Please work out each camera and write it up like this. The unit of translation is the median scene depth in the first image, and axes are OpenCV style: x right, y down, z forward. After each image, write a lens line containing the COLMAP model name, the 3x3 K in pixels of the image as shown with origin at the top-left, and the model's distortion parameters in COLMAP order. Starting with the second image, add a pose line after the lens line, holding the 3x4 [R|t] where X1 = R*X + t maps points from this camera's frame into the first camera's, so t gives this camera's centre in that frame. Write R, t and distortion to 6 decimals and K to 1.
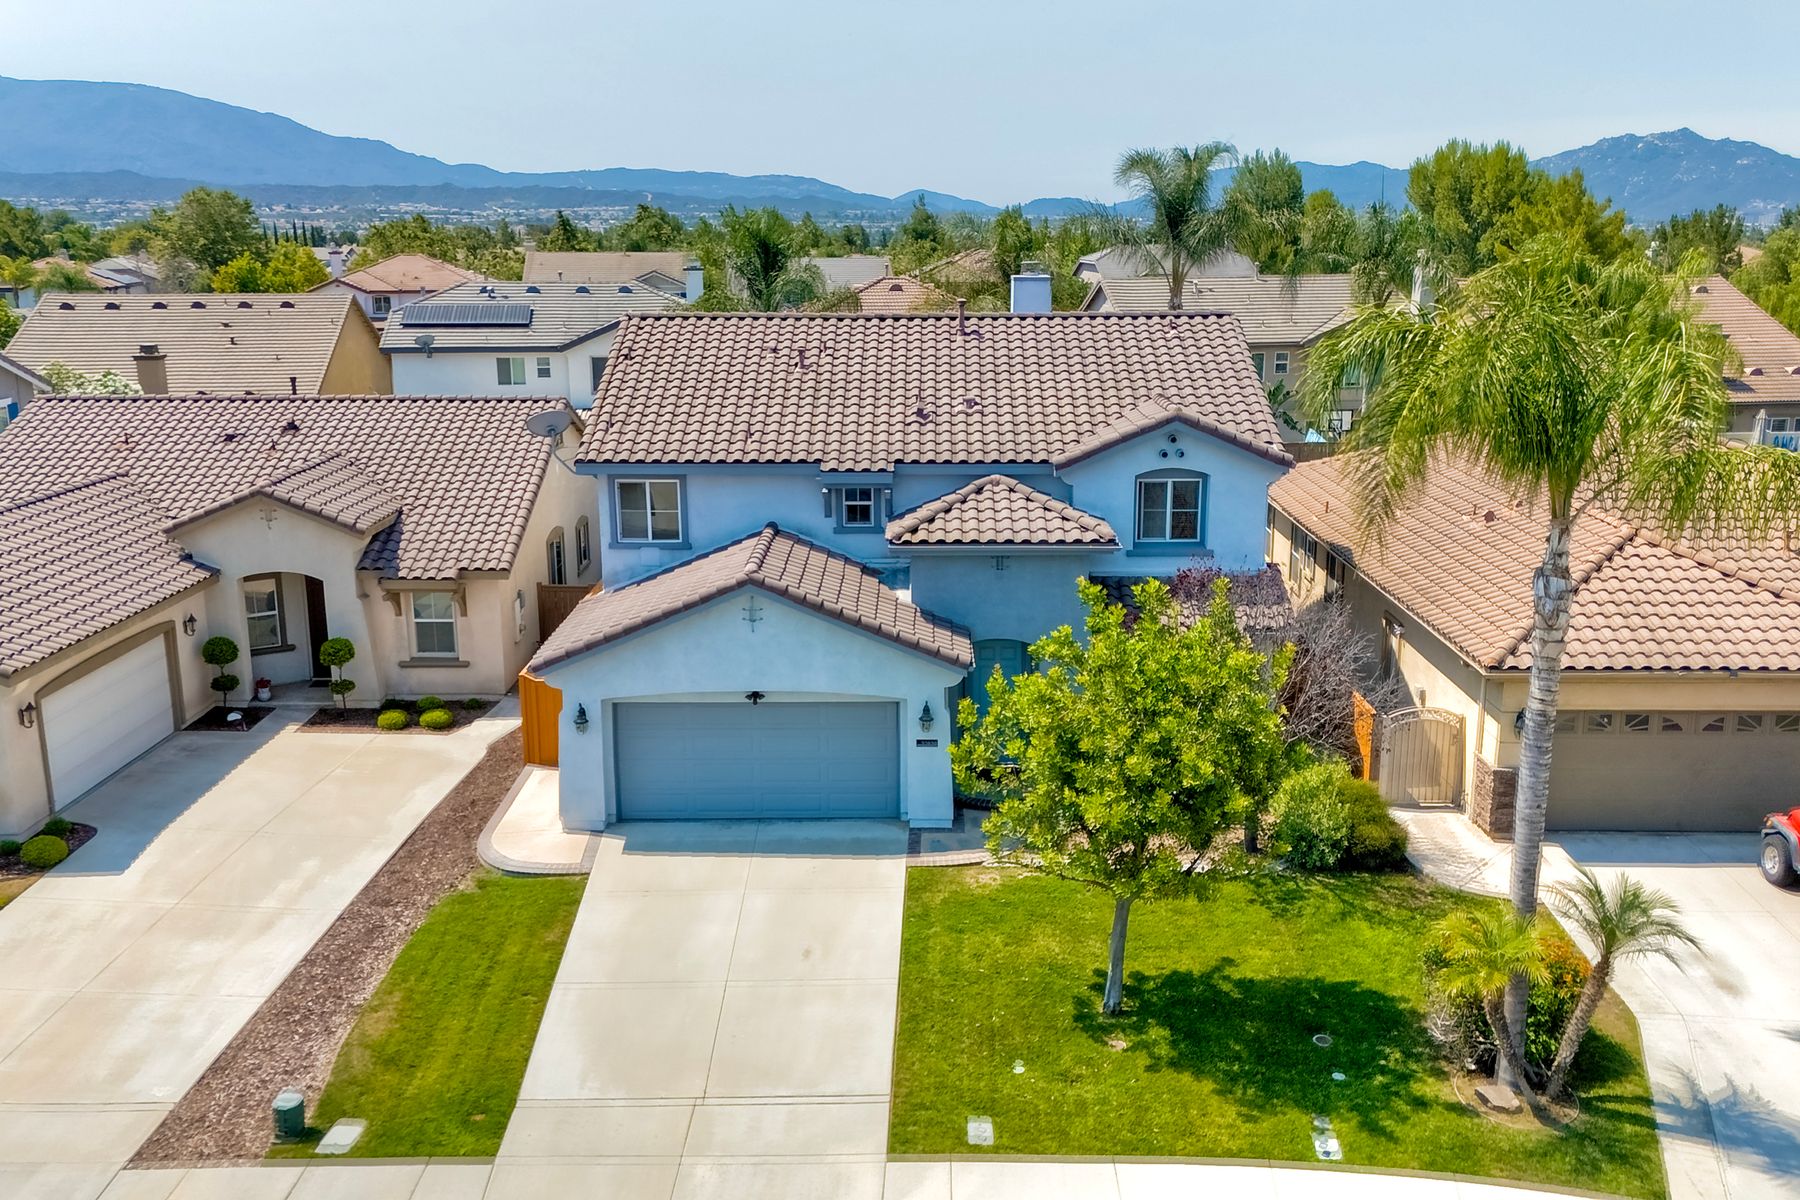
lens RADIAL K [[1597.7, 0, 900.0], [0, 1597.7, 600.0], [0, 0, 1]] dist [0.064951, -0.003900]
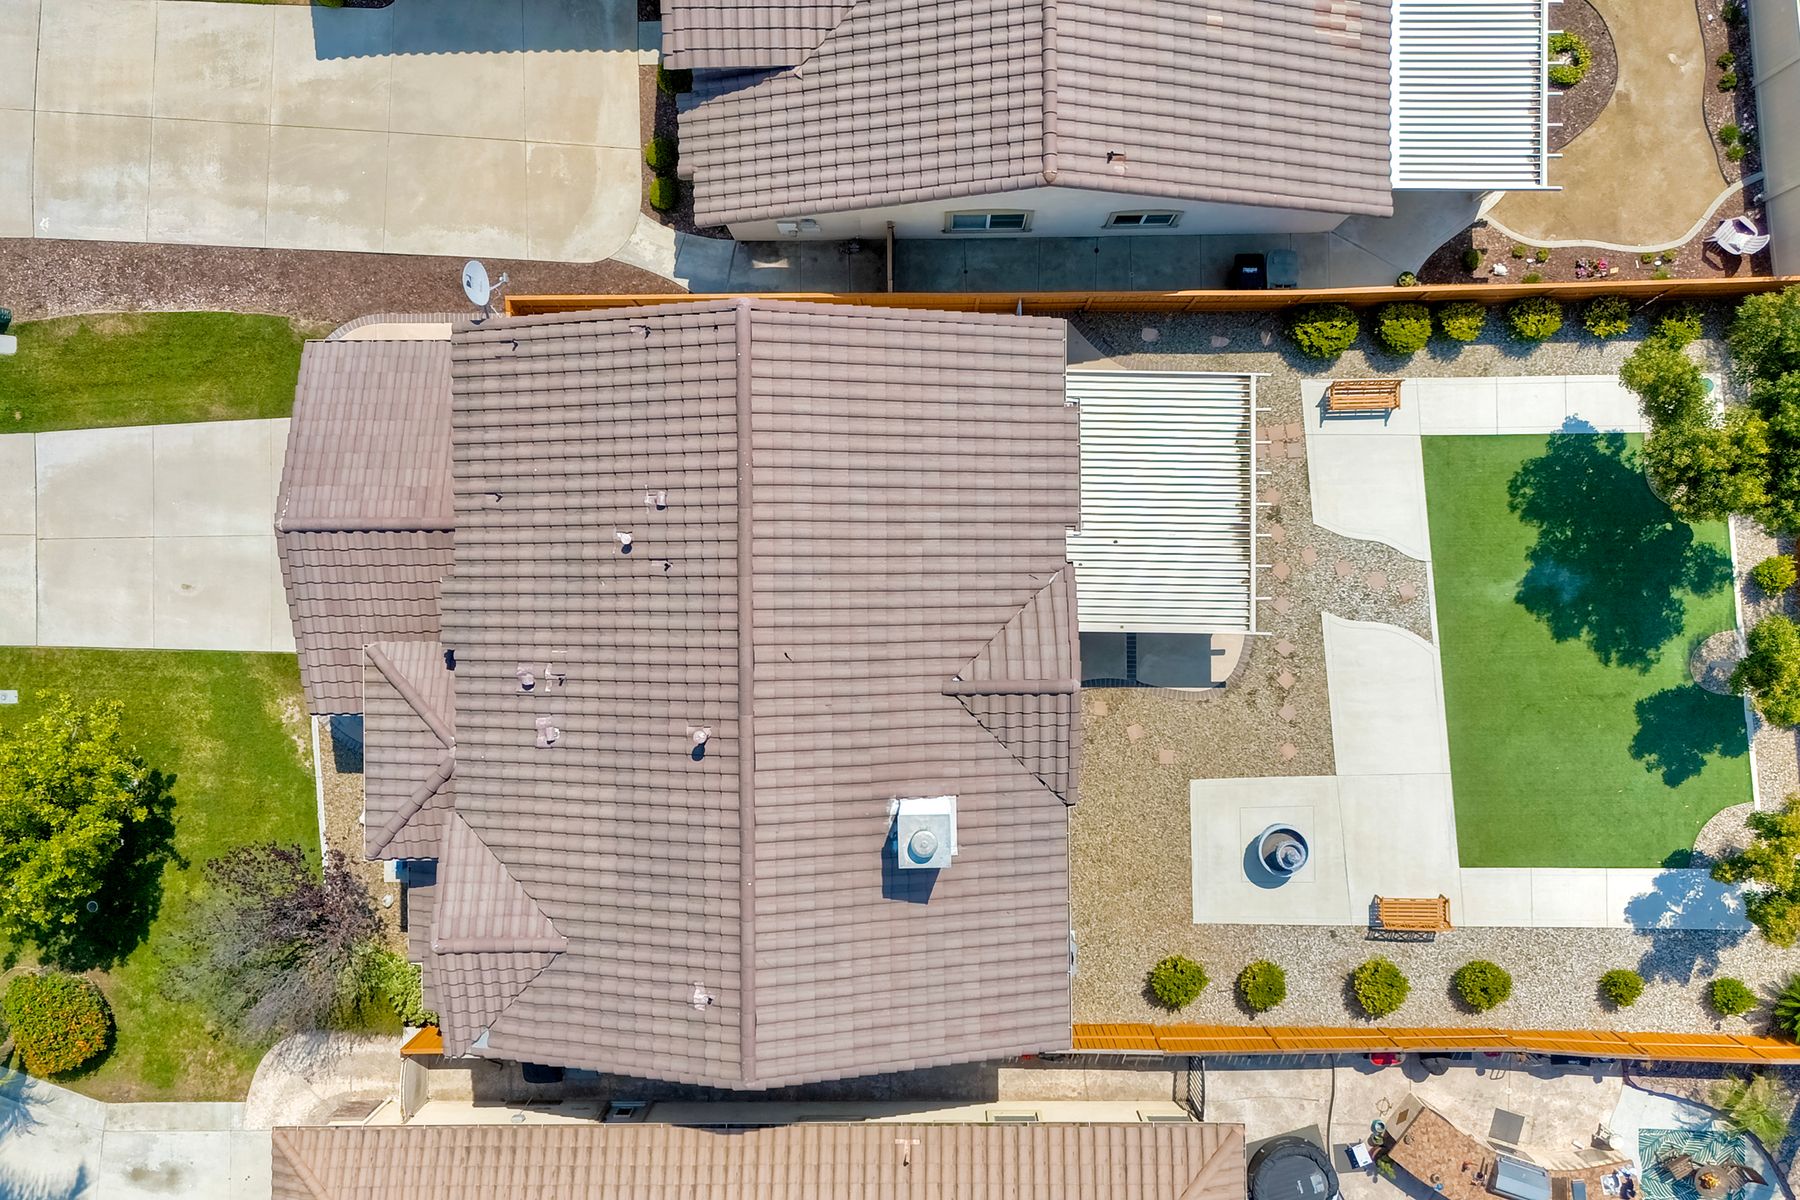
lens RADIAL K [[1579.0, 0, 900.0], [0, 1579.0, 600.0], [0, 0, 1]] dist [0.074150, 0.002145]
pose [[0.021134, 0.999711, 0.011474, -0.041094], [-0.217200, -0.006611, 0.976105, -1.172368], [0.975898, -0.023121, 0.216997, 1.119807]]
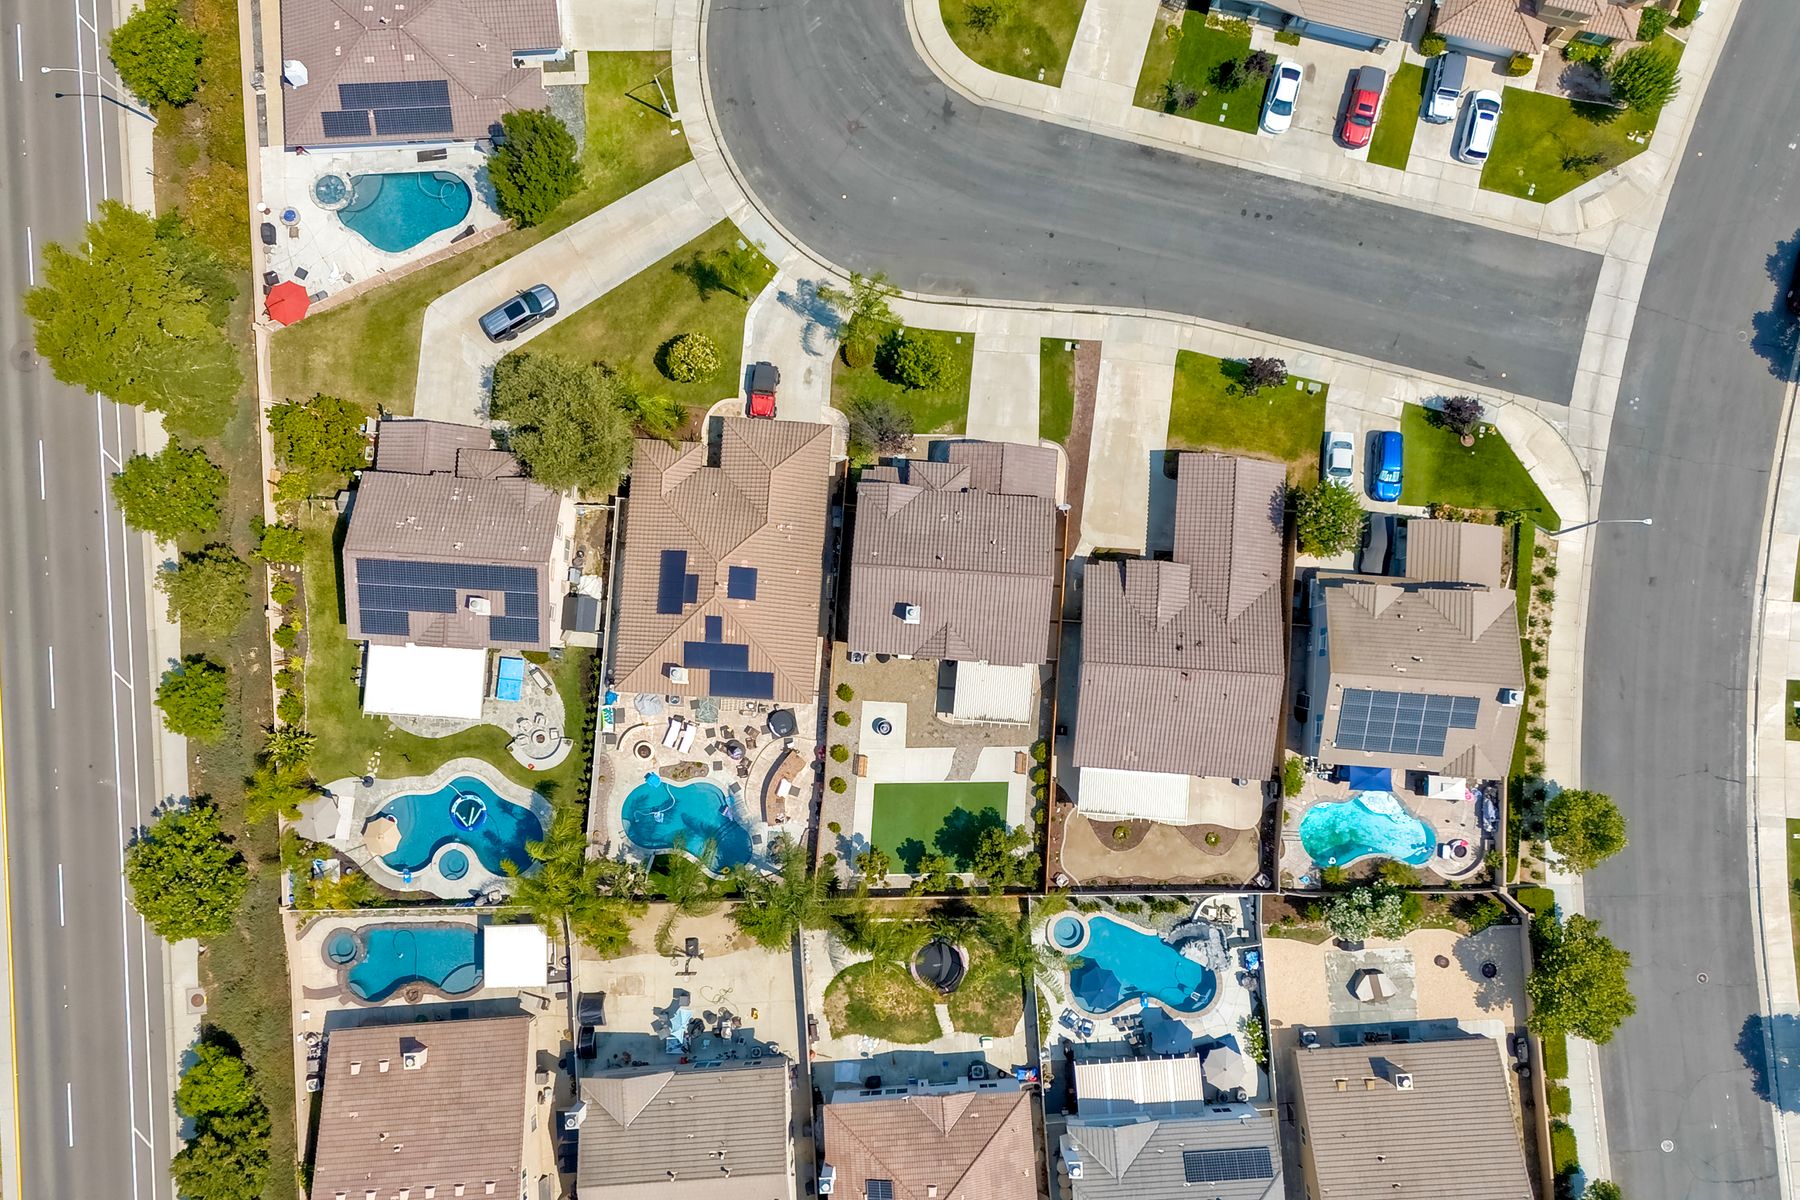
lens RADIAL K [[1579.0, 0, 900.0], [0, 1579.0, 600.0], [0, 0, 1]] dist [0.074150, 0.002145]
pose [[-0.998398, -0.052402, 0.021342, 0.063817], [0.030141, -0.173343, 0.984400, -3.872595], [-0.047885, 0.983466, 0.174645, 0.659475]]
